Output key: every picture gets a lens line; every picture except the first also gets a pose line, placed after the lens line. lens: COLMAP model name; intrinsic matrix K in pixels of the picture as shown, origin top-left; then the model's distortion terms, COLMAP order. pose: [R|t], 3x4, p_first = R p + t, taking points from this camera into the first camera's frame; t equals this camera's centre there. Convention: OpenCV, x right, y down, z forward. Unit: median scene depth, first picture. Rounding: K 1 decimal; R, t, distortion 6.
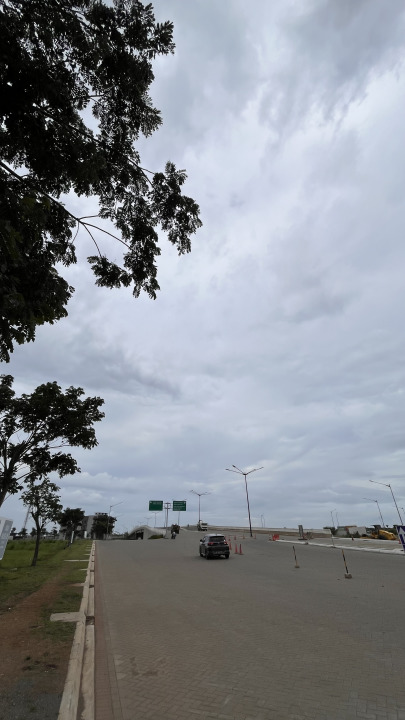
lens RADIAL K [[284.0, 0, 192.8], [0, 284.0, 363.2], [0, 0, 1]] dist [-0.000138, -0.000080]
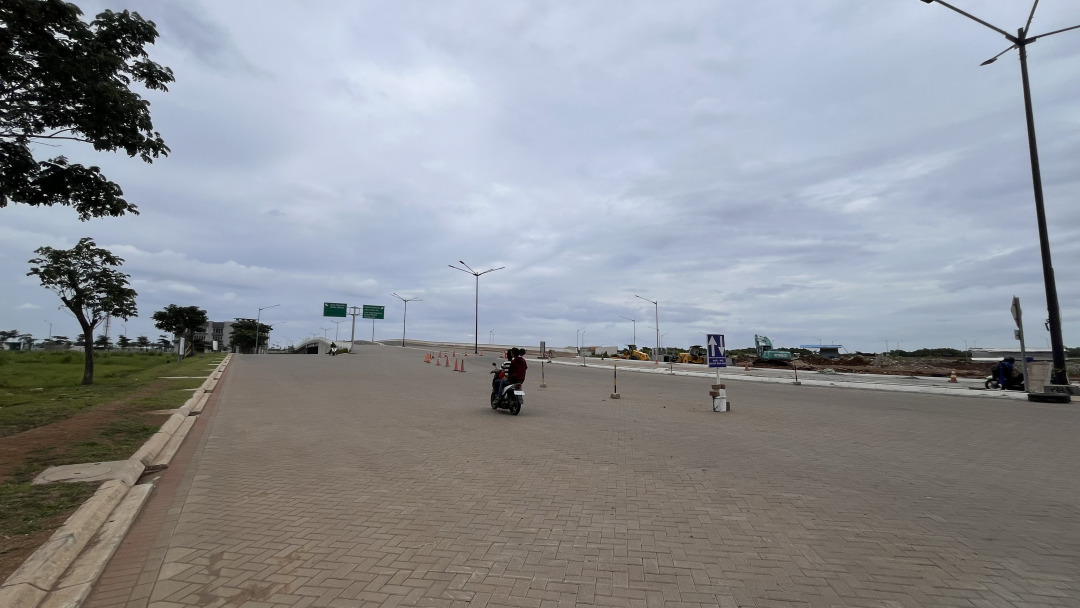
lens RADIAL K [[426.0, 0, 527.9], [0, 426.0, 318.7], [0, 0, 1]] dist [-0.000138, -0.000080]
pose [[0.953951, 0.048464, 0.296022, 0.004383], [-0.174914, 0.891588, 0.417704, 0.068279], [-0.243686, -0.450248, 0.859008, 0.090219]]
